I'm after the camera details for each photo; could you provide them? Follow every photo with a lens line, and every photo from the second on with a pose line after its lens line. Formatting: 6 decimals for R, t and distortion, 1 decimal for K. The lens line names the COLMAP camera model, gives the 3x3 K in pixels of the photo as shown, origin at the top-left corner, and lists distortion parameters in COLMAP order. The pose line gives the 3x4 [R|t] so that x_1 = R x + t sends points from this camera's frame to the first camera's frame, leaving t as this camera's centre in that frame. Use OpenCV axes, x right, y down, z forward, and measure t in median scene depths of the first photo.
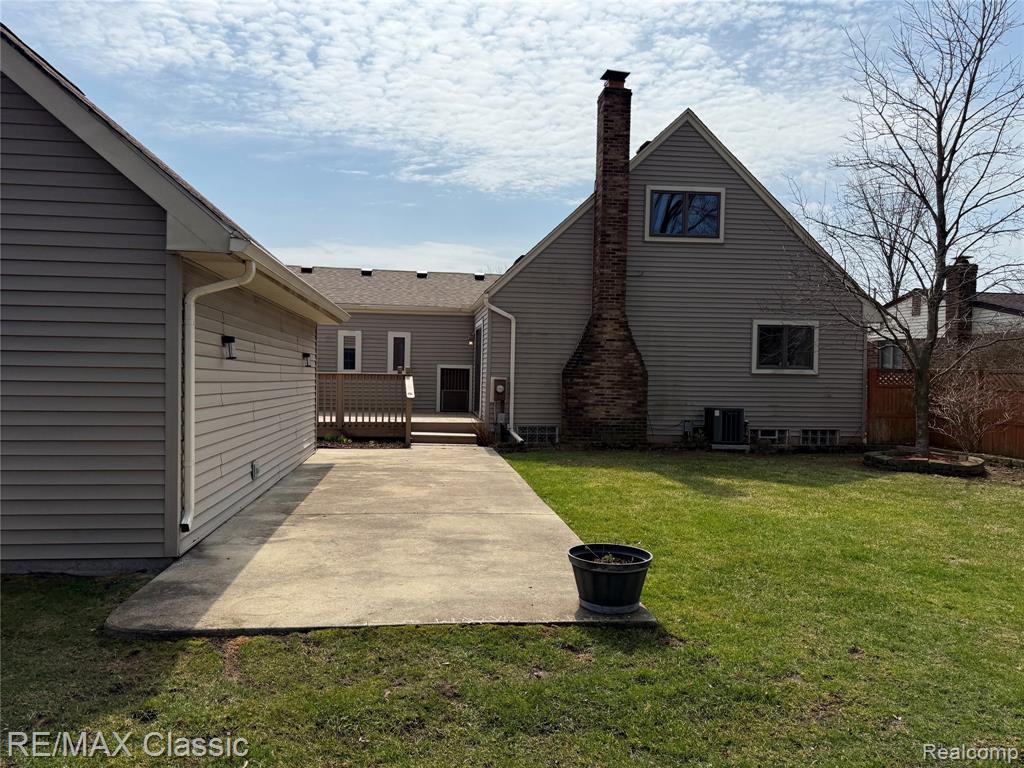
lens RADIAL K [[725.1, 0, 509.5], [0, 725.1, 382.5], [0, 0, 1]] dist [0.084797, -0.100424]
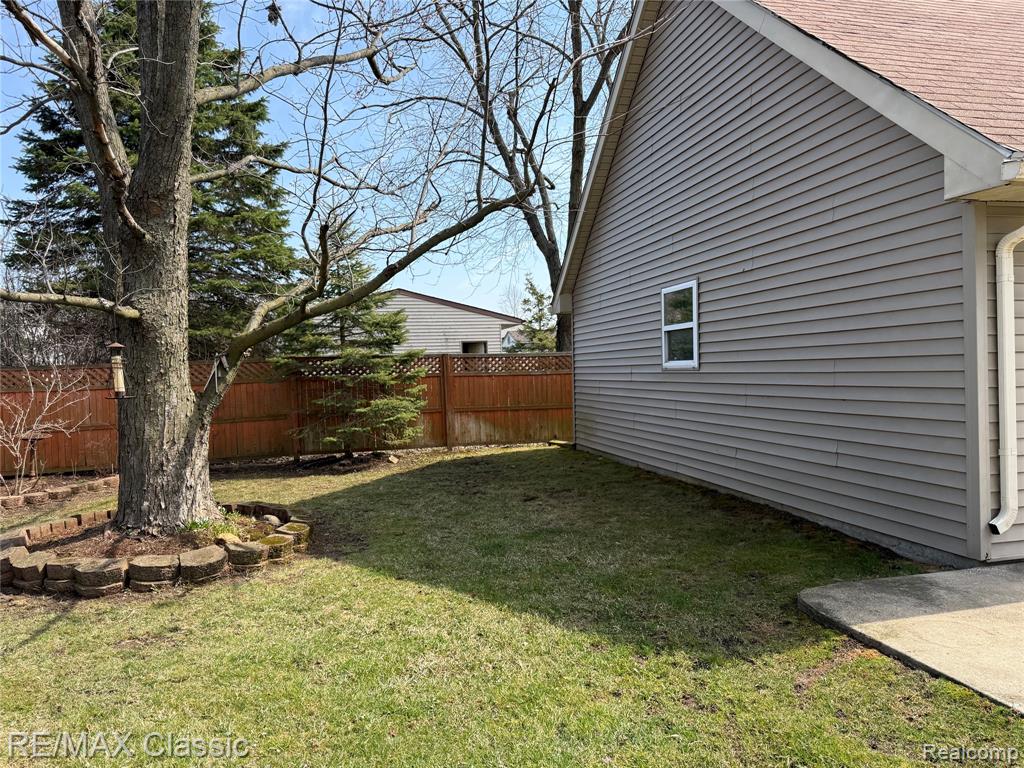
lens RADIAL K [[725.1, 0, 509.5], [0, 725.1, 382.5], [0, 0, 1]] dist [0.084797, -0.100424]
pose [[0.117854, -0.001243, -0.993030, 0.424939], [0.022173, 0.999753, 0.001380, 0.024754], [0.992783, -0.022181, 0.117852, 0.479102]]
